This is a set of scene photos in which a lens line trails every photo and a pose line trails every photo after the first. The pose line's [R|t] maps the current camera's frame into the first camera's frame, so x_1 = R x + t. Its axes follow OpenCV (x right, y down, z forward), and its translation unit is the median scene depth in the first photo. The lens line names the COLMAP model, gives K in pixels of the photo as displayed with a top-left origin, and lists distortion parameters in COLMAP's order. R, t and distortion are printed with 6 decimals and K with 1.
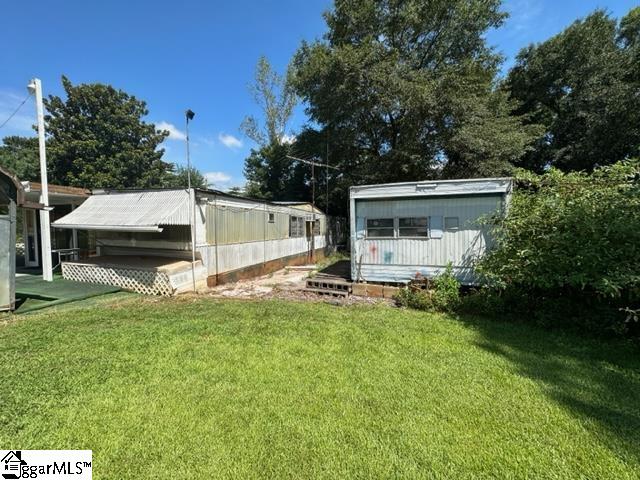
lens RADIAL K [[253.9, 0, 319.1], [0, 253.9, 239.0], [0, 0, 1]] dist [0.001779, -0.000463]
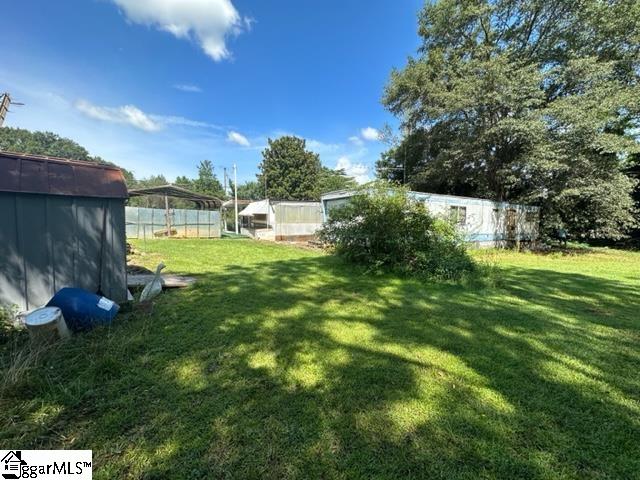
lens RADIAL K [[253.9, 0, 319.1], [0, 253.9, 239.0], [0, 0, 1]] dist [0.001779, -0.000463]
pose [[0.753063, 0.056283, -0.655536, 1.410906], [-0.034585, 0.998343, 0.045985, 0.055041], [0.657038, -0.011958, 0.753762, -0.507338]]
